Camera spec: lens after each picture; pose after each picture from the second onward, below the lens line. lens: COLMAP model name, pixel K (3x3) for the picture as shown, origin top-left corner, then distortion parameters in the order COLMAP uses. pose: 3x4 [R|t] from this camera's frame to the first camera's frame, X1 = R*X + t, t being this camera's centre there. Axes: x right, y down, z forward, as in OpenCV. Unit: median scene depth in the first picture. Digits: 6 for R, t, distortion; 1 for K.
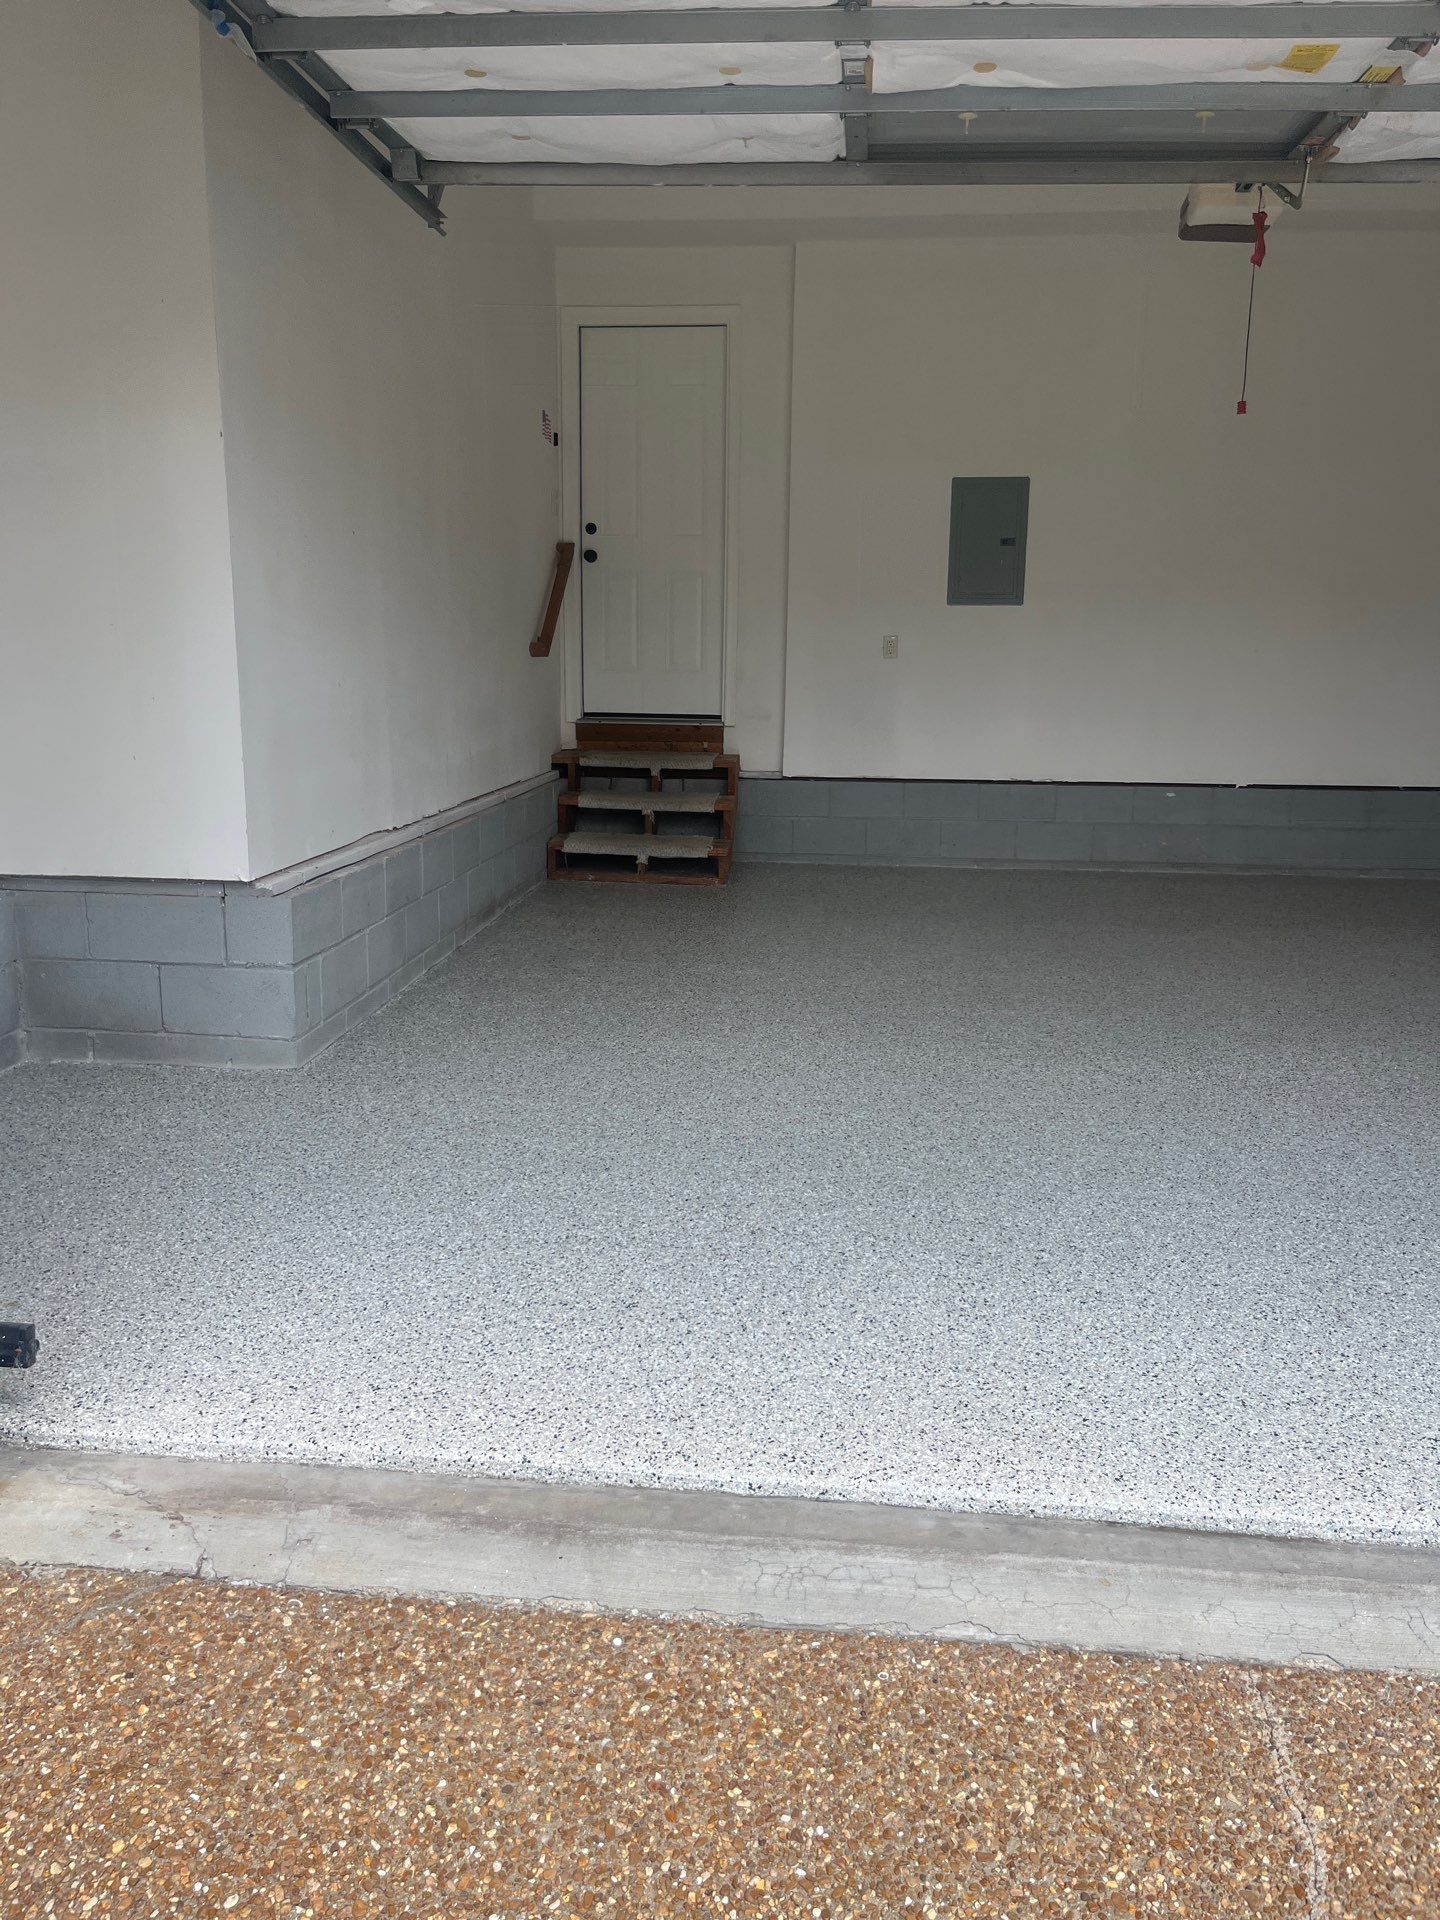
lens RADIAL K [[1455.1, 0, 720.0], [0, 1455.1, 960.0], [0, 0, 1]] dist [0.070111, -0.116872]
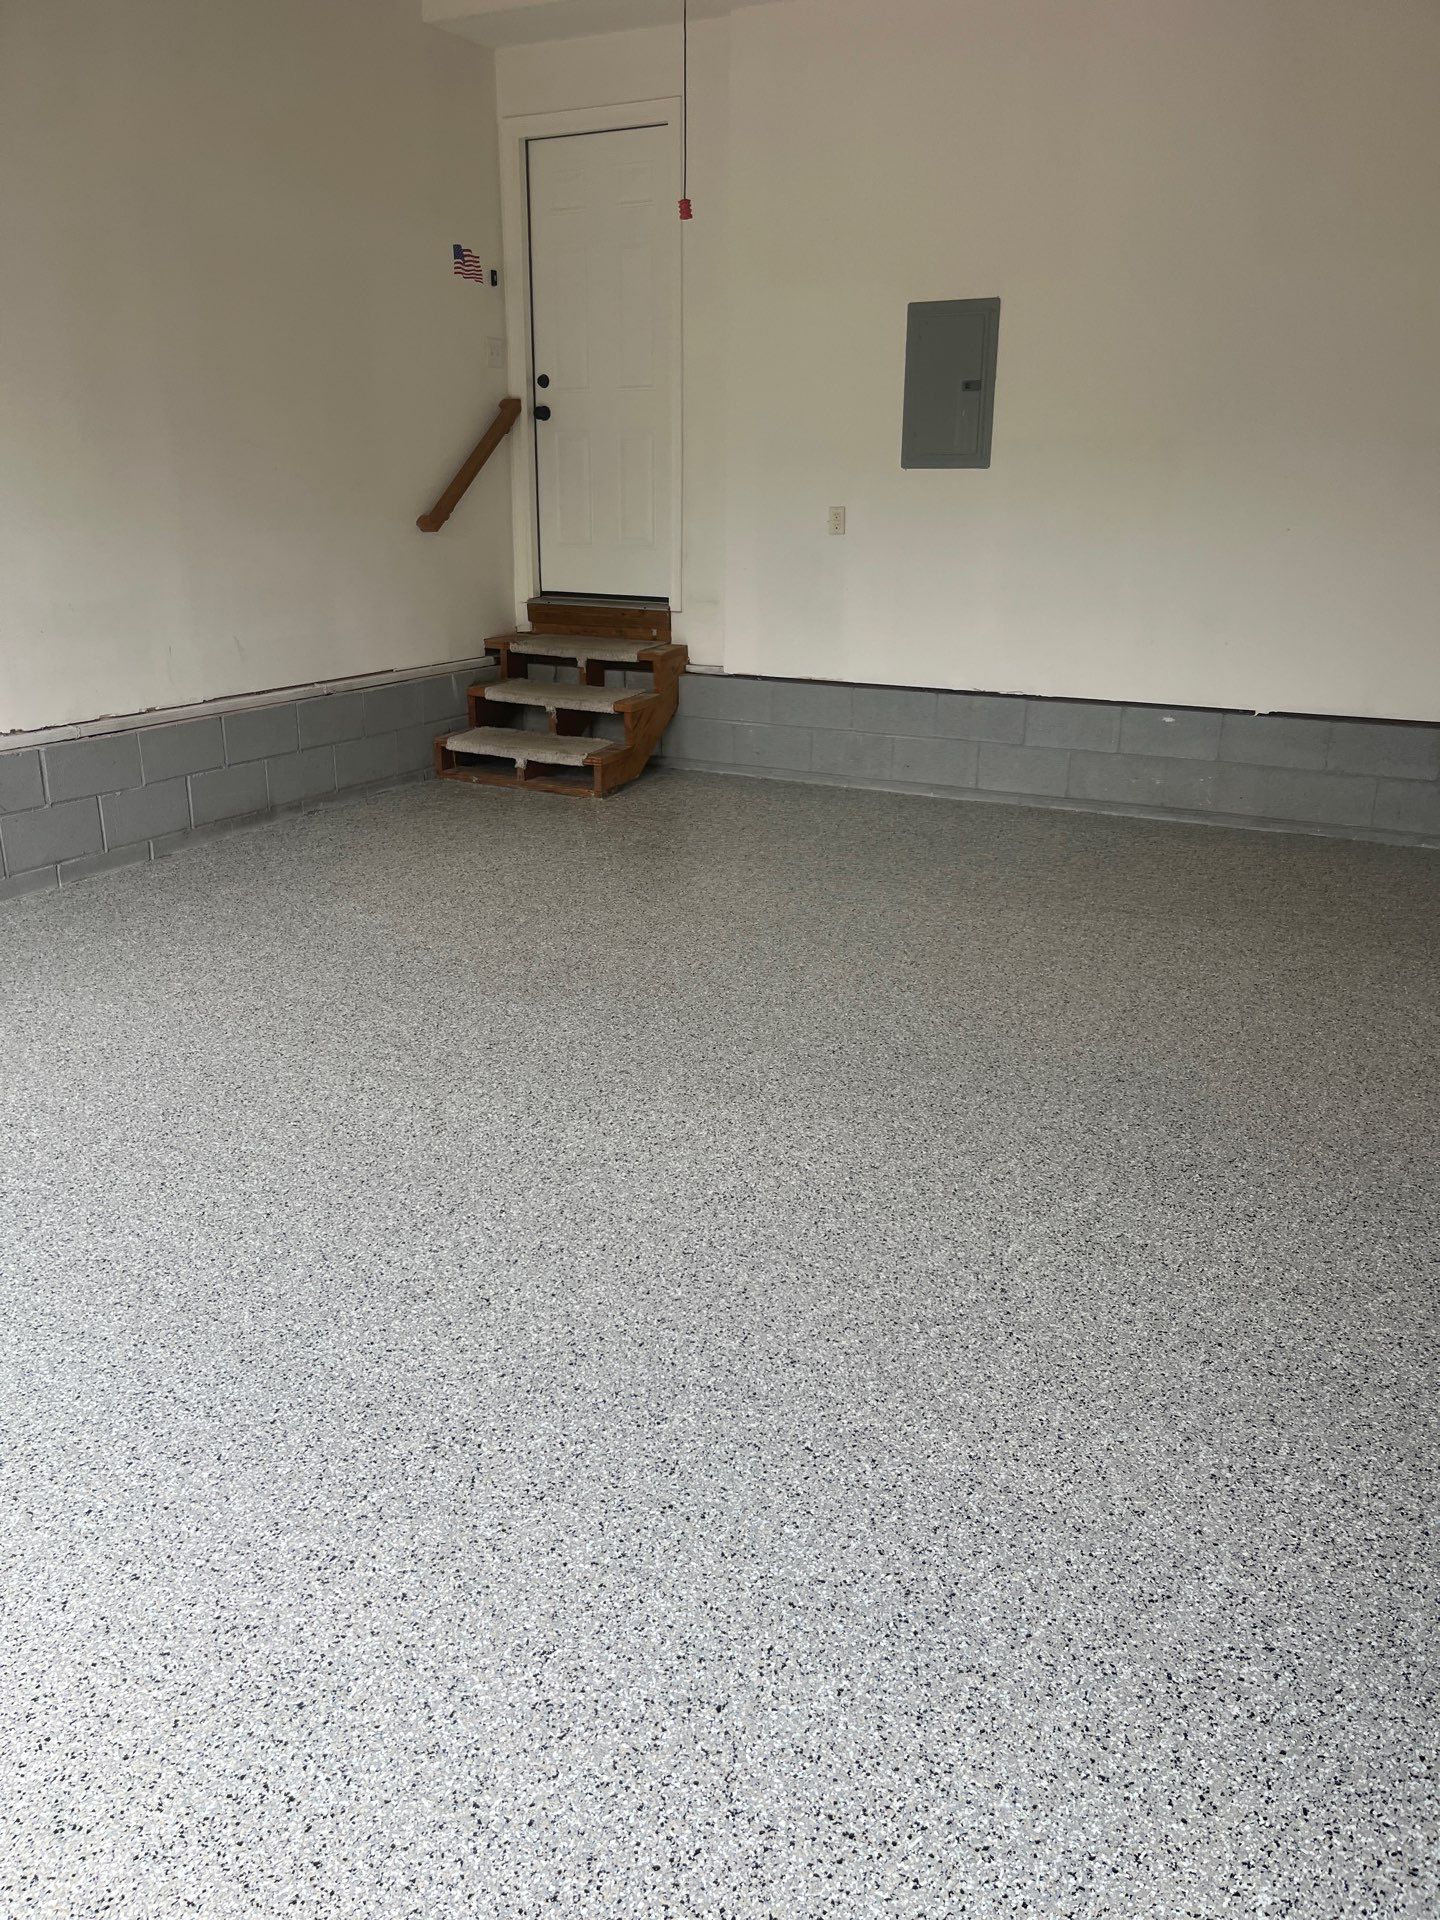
lens RADIAL K [[1455.0, 0, 721.0], [0, 1455.0, 976.8], [0, 0, 1]] dist [0.066824, -0.106638]
pose [[0.929508, 0.114488, -0.350581, 0.624120], [-0.073741, 0.989095, 0.127492, -0.099236], [0.361354, -0.092653, 0.927814, 0.305764]]
